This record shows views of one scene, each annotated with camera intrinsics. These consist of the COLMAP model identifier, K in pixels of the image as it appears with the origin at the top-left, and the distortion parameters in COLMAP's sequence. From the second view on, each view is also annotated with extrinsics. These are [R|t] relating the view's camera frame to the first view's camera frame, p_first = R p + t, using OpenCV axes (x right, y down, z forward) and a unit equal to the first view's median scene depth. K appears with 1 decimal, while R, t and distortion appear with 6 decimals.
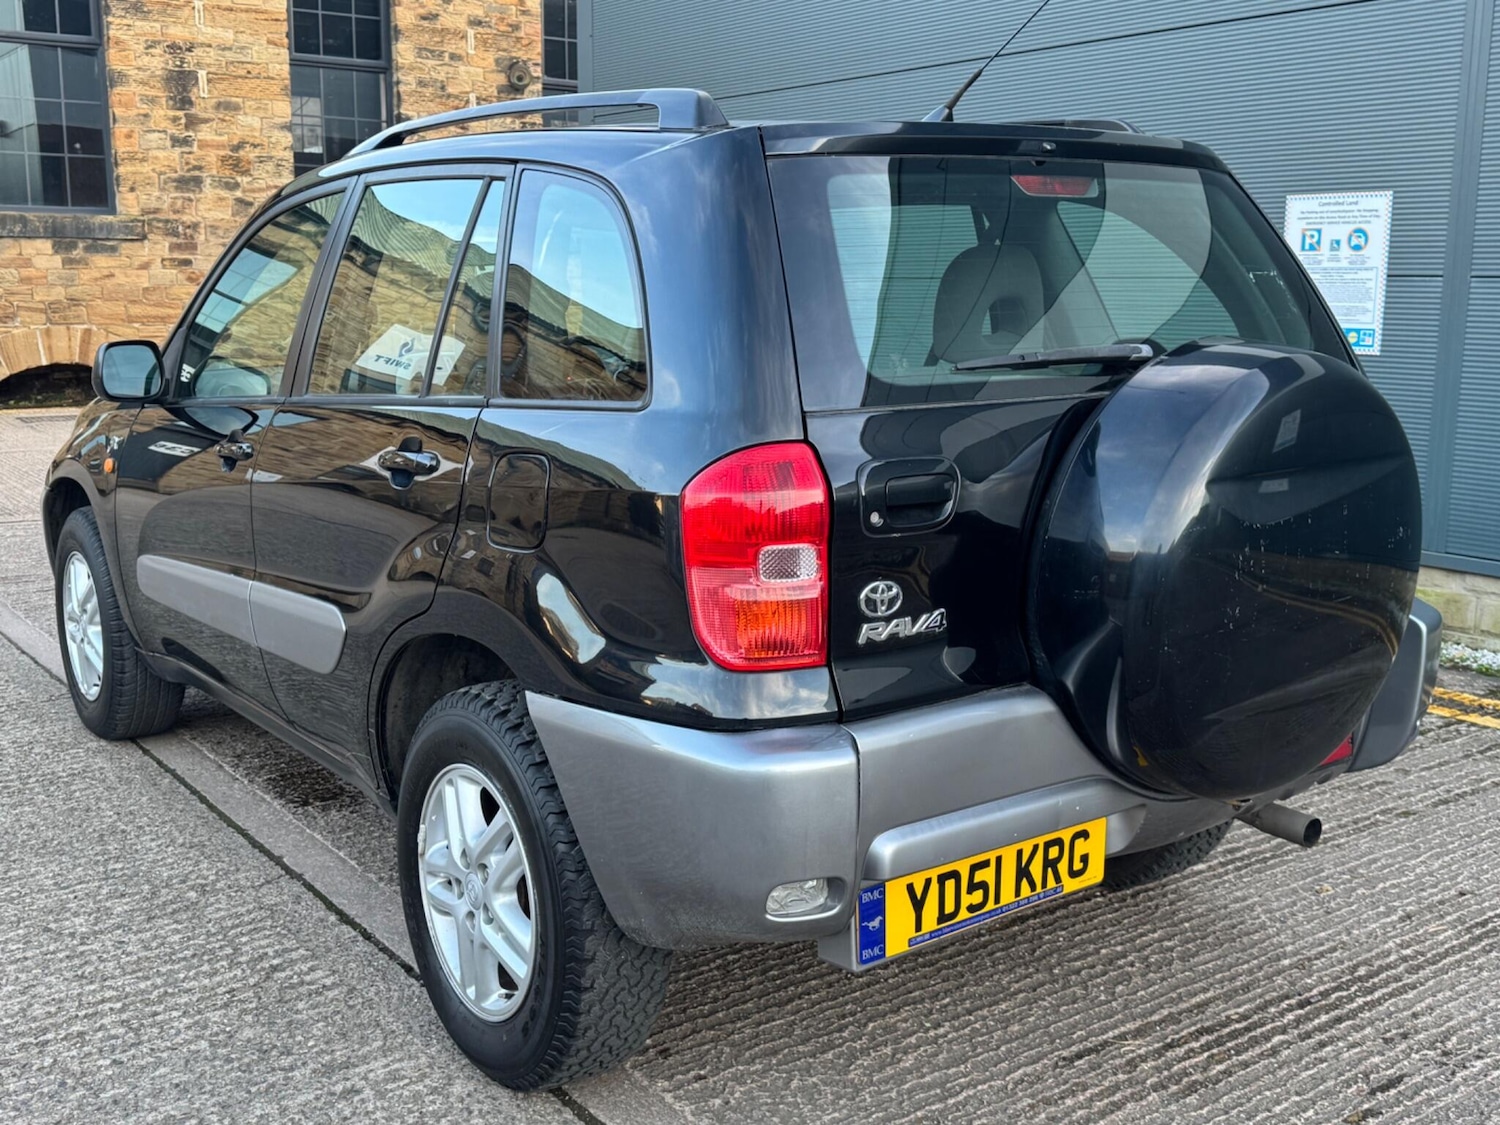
lens RADIAL K [[1571.8, 0, 745.7], [0, 1571.8, 560.4], [0, 0, 1]] dist [0.173357, -0.378370]
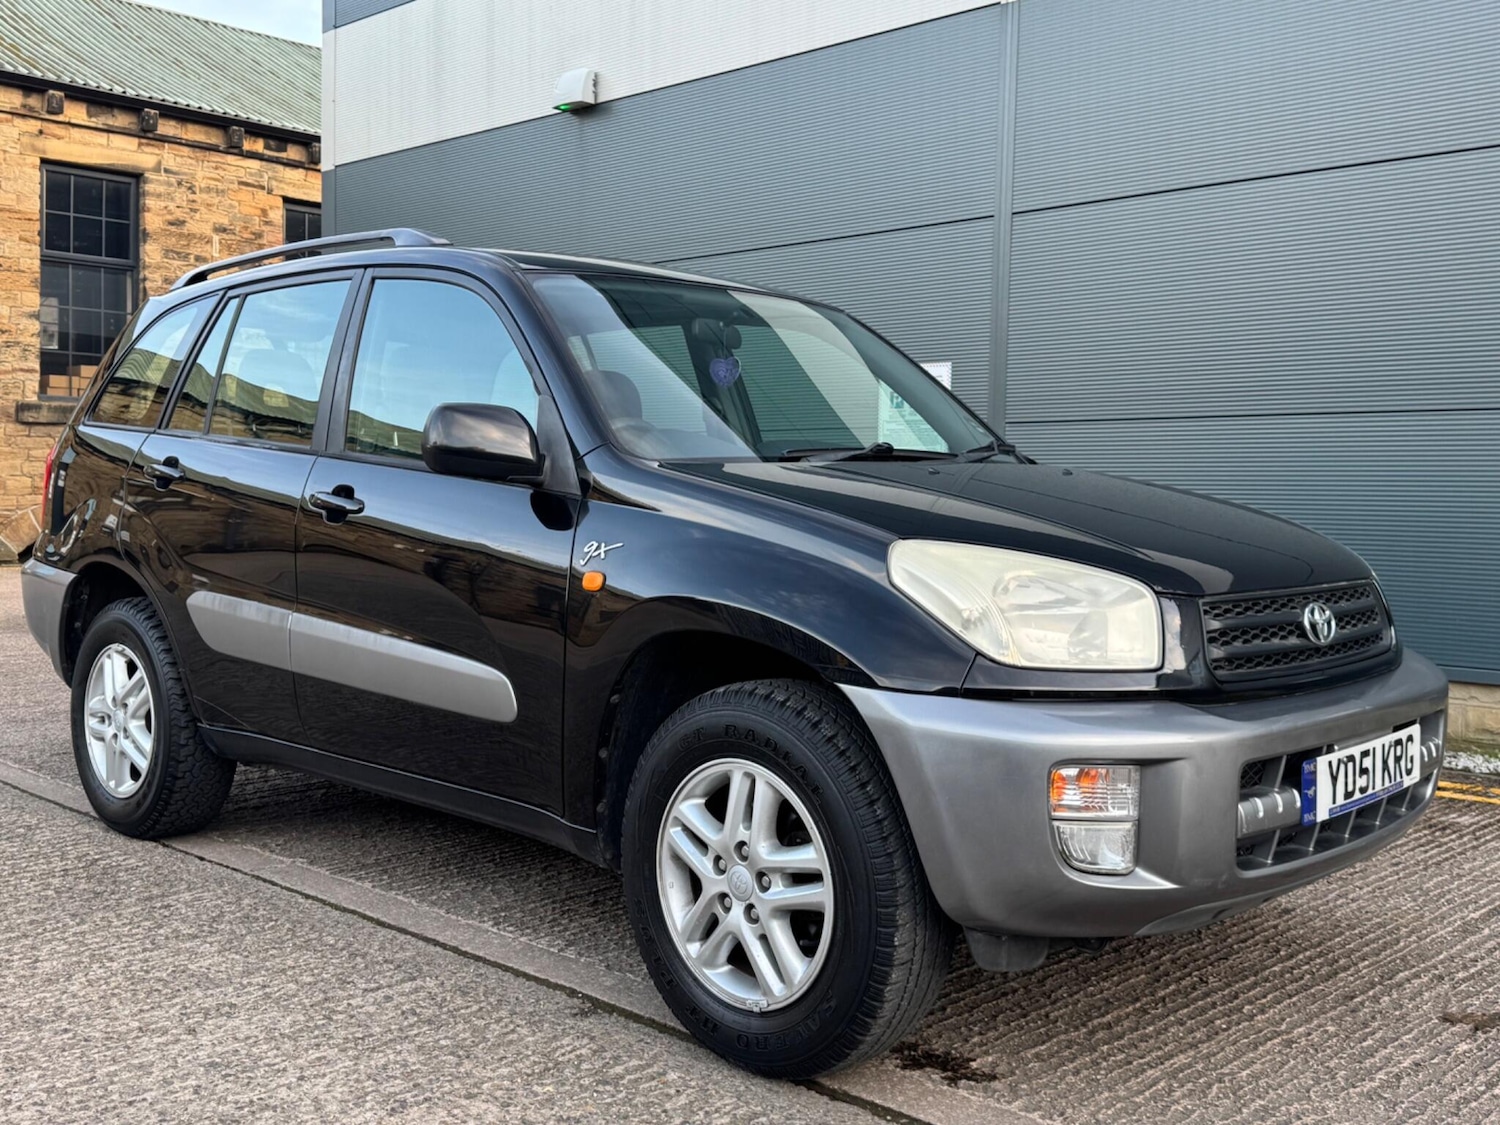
lens RADIAL K [[1525.9, 0, 744.8], [0, 1525.9, 566.9], [0, 0, 1]] dist [0.123308, -0.247724]
pose [[0.984987, 0.002681, 0.172608, 0.015740], [0.019176, 0.991992, -0.124836, 0.179671], [-0.171560, 0.126272, 0.977048, -0.384183]]
